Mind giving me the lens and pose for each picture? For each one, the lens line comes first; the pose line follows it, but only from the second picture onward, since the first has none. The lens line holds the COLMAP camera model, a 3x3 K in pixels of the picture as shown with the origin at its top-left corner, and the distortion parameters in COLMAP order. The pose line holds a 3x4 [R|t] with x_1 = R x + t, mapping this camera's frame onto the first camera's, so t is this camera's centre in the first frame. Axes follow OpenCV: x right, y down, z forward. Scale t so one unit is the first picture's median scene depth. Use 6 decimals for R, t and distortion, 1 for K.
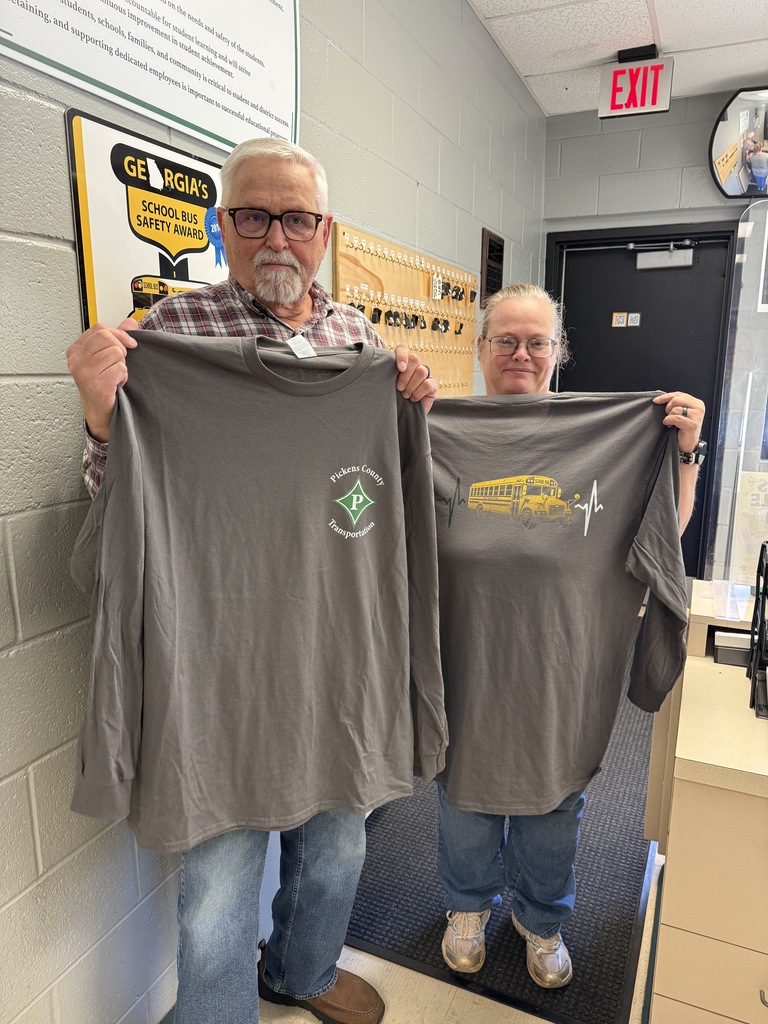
lens RADIAL K [[723.8, 0, 382.6], [0, 723.8, 516.9], [0, 0, 1]] dist [0.027595, -0.027559]
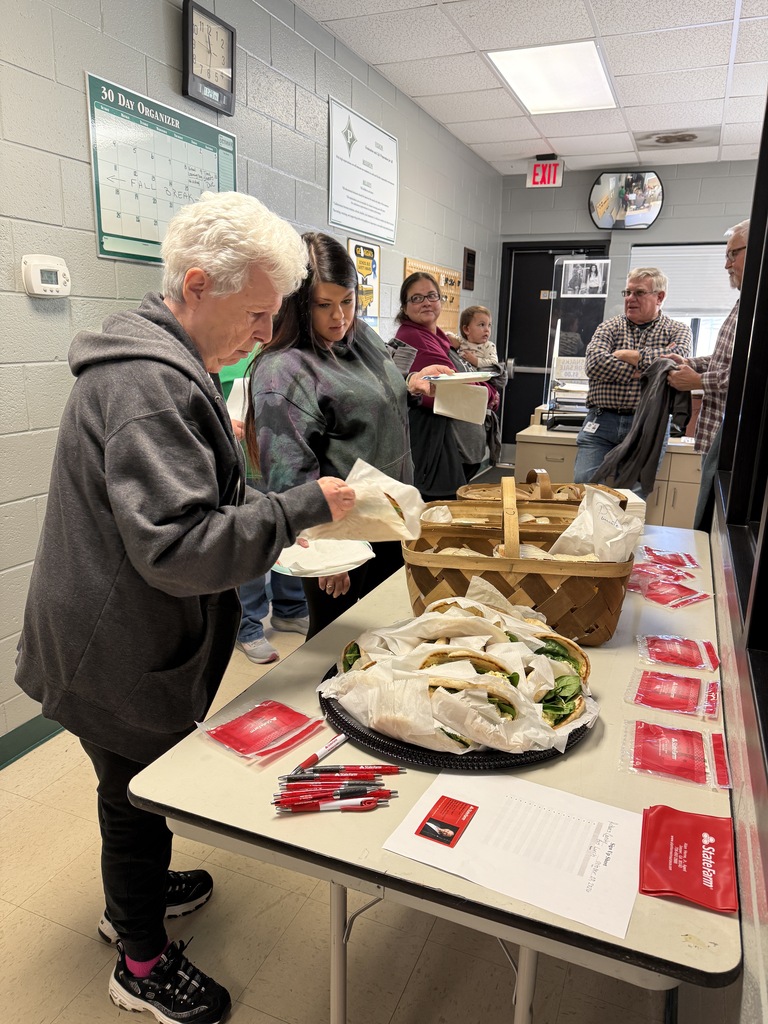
lens RADIAL K [[723.8, 0, 384.0], [0, 723.8, 509.3], [0, 0, 1]] dist [0.027595, -0.027559]
pose [[0.999445, 0.012601, 0.030843, -0.284178], [-0.013831, 0.999104, 0.040001, 0.505213], [-0.030311, -0.040406, 0.998723, -2.125211]]
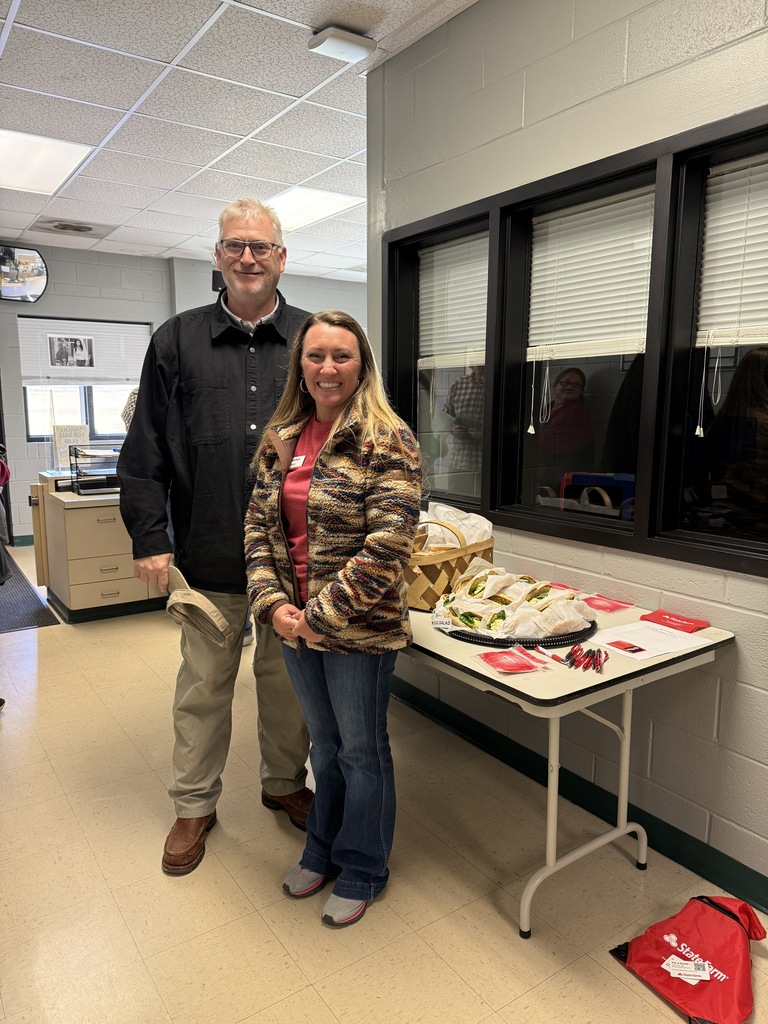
lens RADIAL K [[723.8, 0, 389.0], [0, 723.8, 514.7], [0, 0, 1]] dist [0.027595, -0.027559]
pose [[0.517408, -0.132340, 0.845444, -1.530303], [0.169776, 0.984205, 0.050158, 0.429795], [-0.838729, 0.117584, 0.531703, -1.857098]]
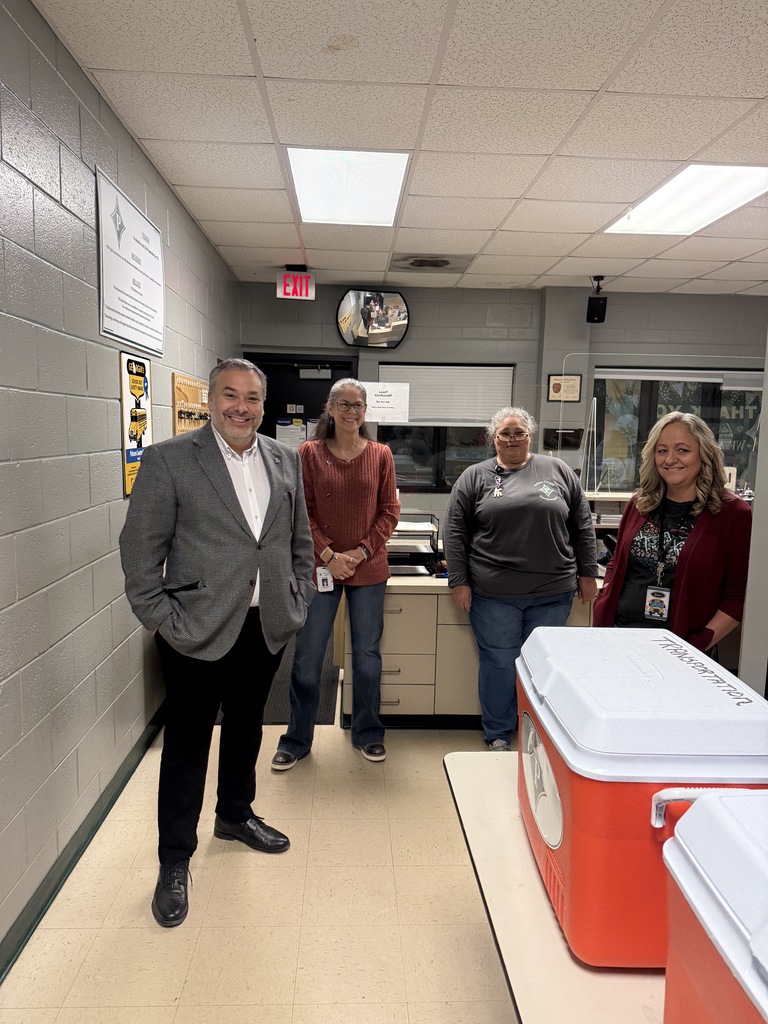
lens RADIAL K [[723.8, 0, 380.7], [0, 723.8, 519.3], [0, 0, 1]] dist [0.027595, -0.027559]
pose [[0.893119, -0.039015, 0.448126, -0.650826], [0.073163, 0.995565, -0.059138, 0.227839], [-0.443831, 0.085603, 0.892012, -1.420163]]
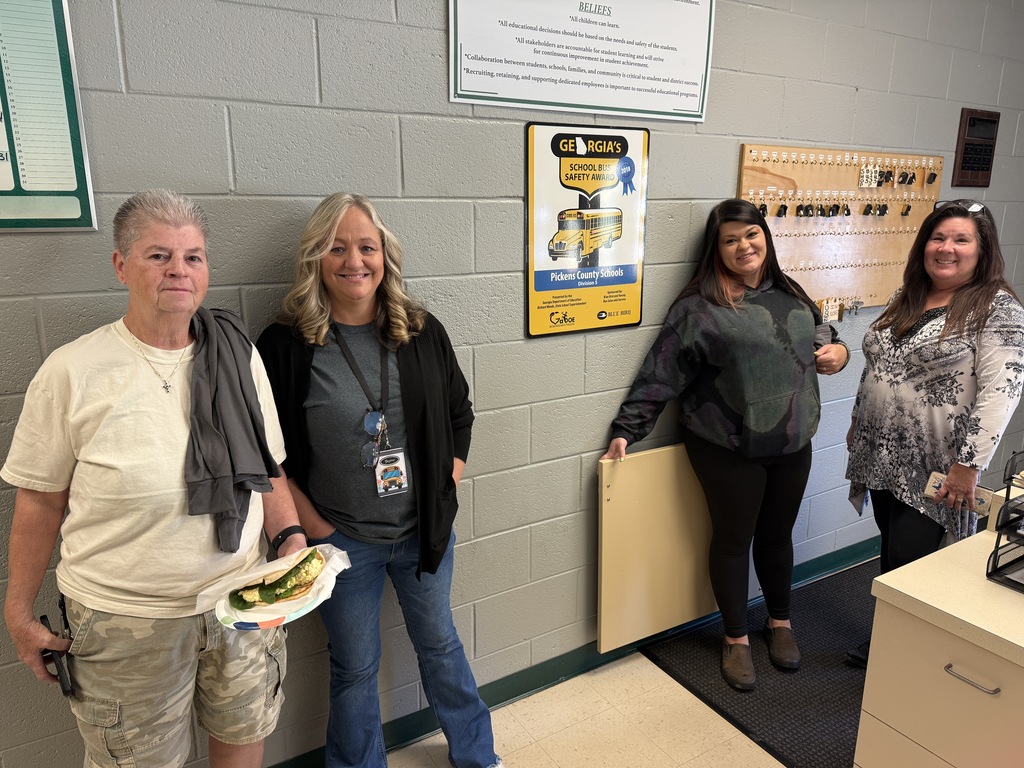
lens RADIAL K [[723.8, 0, 514.6], [0, 723.8, 380.8], [0, 0, 1]] dist [0.027595, -0.027559]
pose [[0.835130, 0.117064, -0.537451, 0.468089], [-0.103611, 0.993079, 0.055309, -0.024858], [0.540206, 0.009496, 0.841479, -0.411026]]
